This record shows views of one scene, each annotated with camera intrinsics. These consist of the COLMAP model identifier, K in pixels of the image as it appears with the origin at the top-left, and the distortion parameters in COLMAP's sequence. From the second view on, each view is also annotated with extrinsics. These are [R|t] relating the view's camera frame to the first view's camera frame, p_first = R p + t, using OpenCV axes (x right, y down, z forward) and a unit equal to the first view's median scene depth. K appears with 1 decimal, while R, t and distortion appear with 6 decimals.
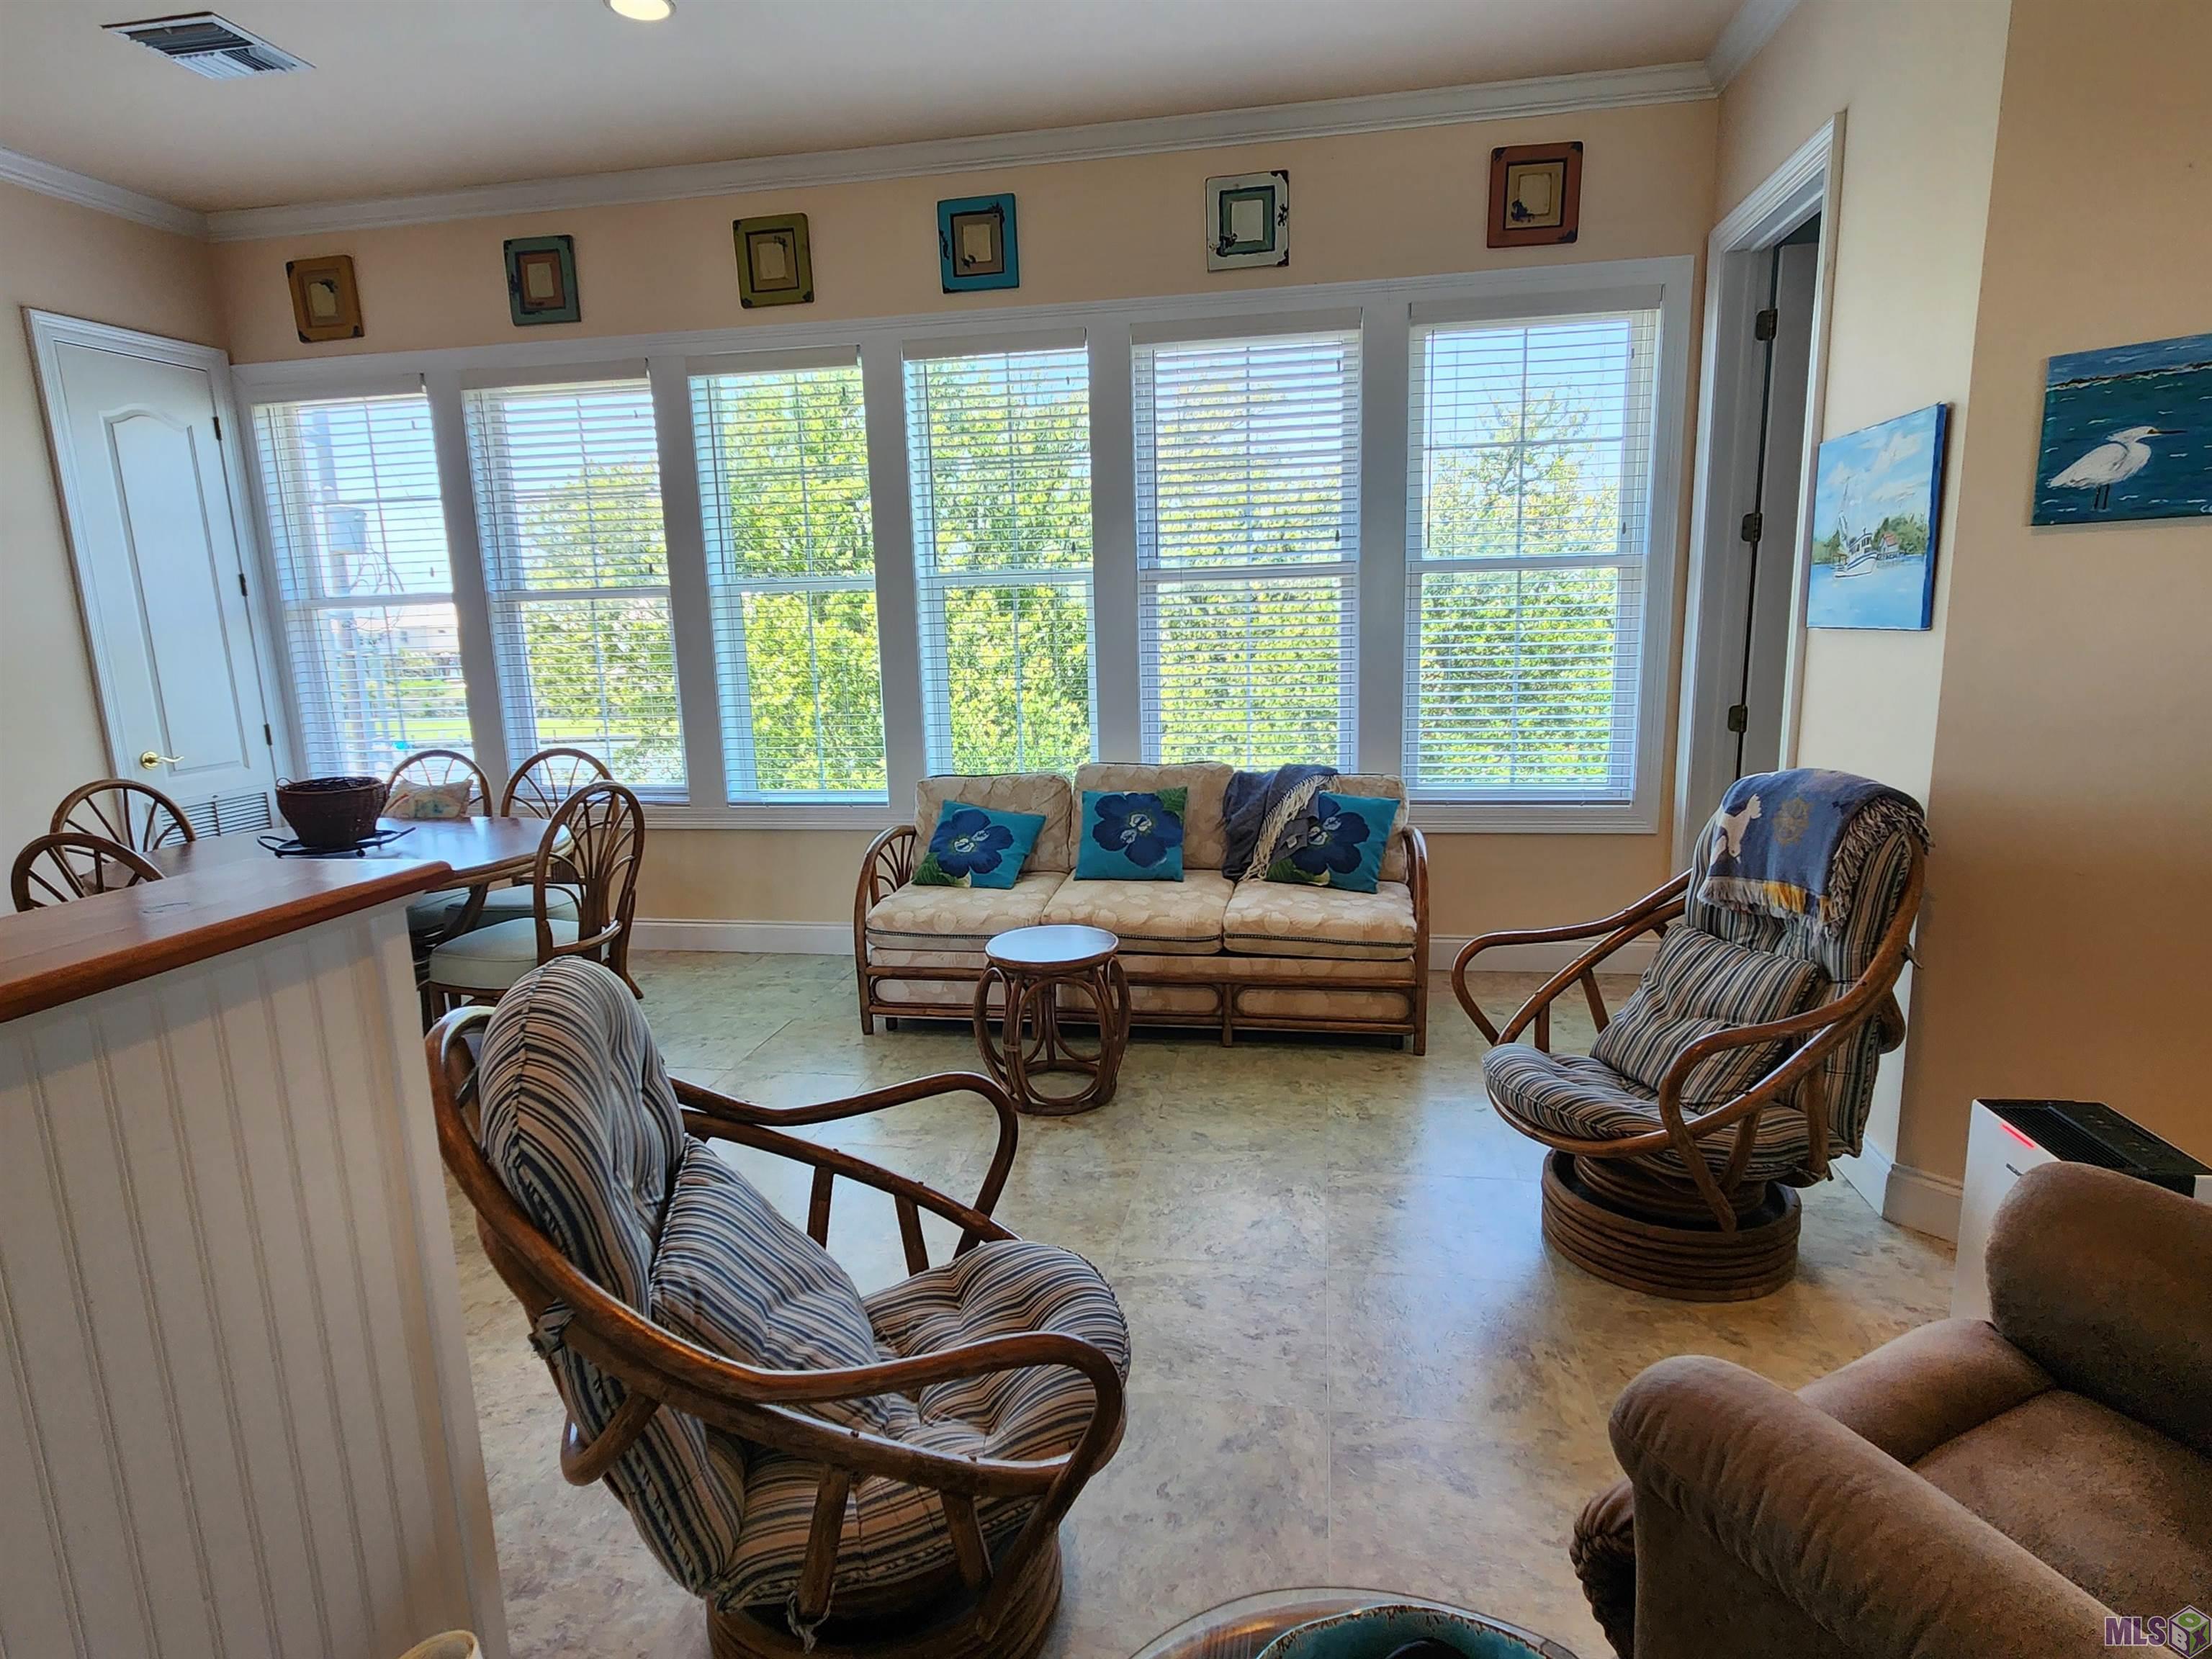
lens RADIAL K [[1202.3, 0, 1117.7], [0, 1202.3, 833.7], [0, 0, 1]] dist [0.000854, 0.000769]
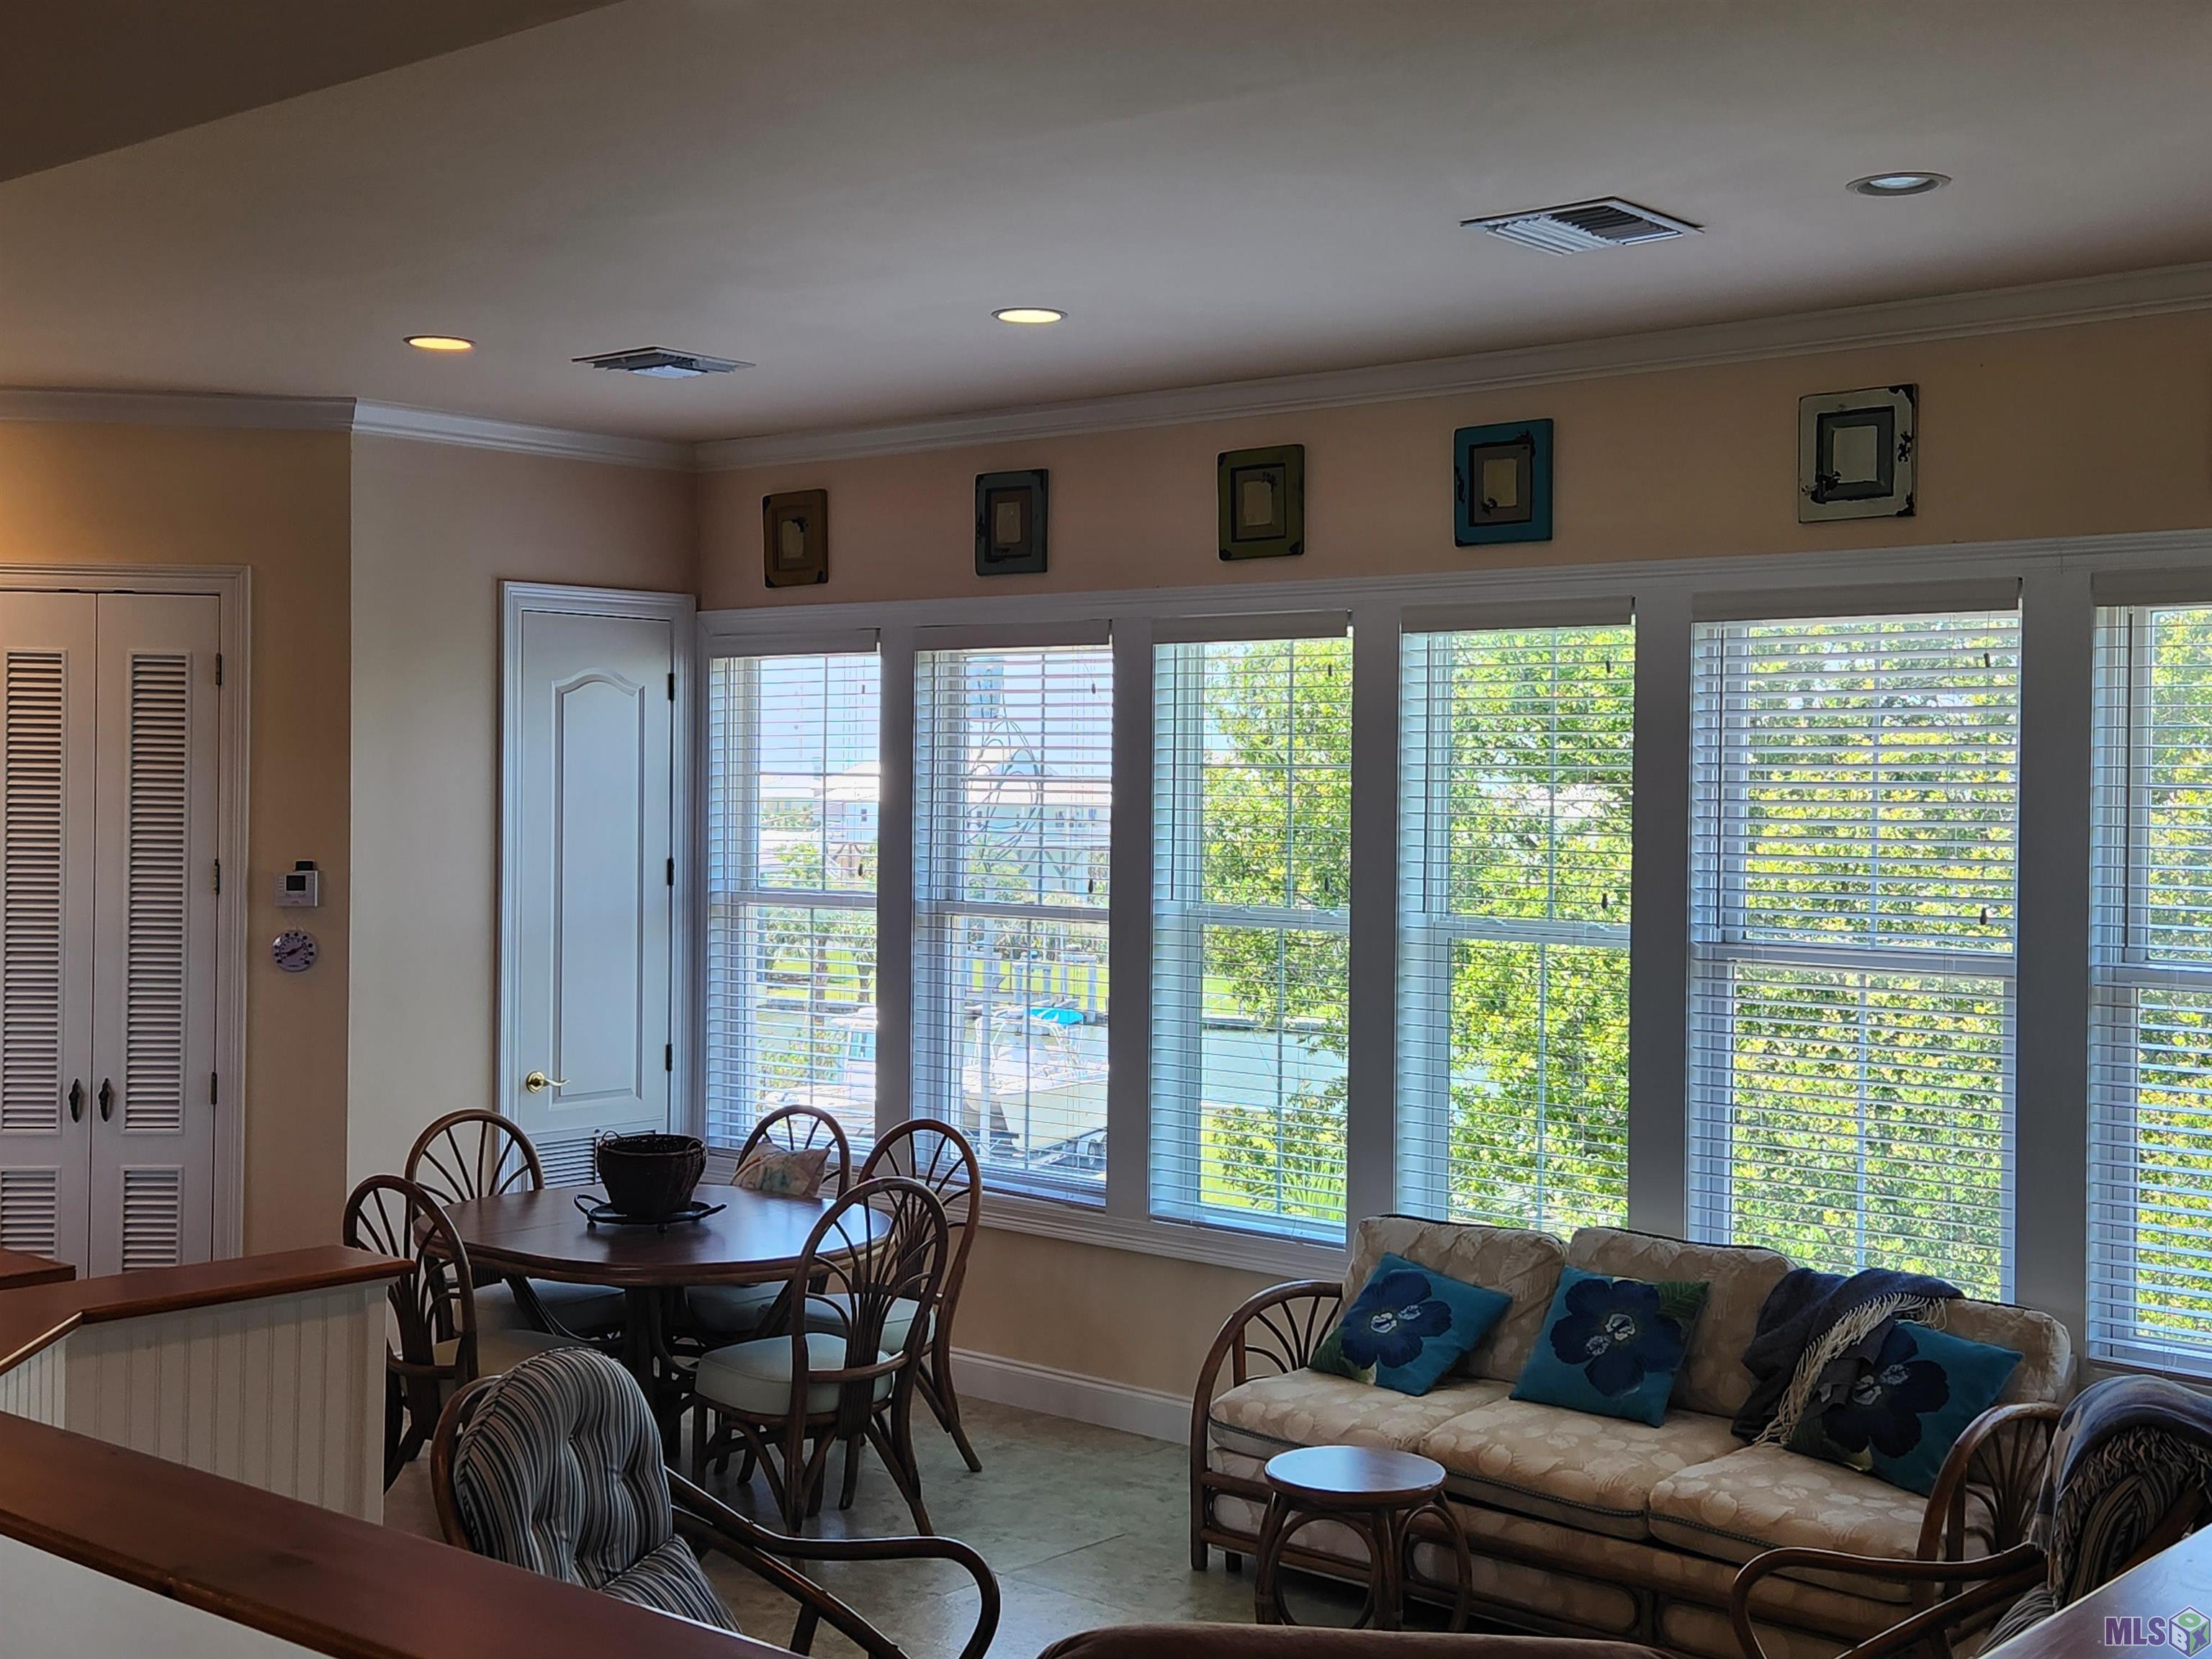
lens RADIAL K [[2560.7, 0, 1099.6], [0, 2560.7, 826.5], [0, 0, 1]] dist [0.123476, 0.000000]
pose [[0.860802, 0.044731, -0.506970, 0.469560], [-0.133898, 0.980942, -0.140799, -0.039737], [0.491011, 0.189082, 0.850386, -0.392827]]
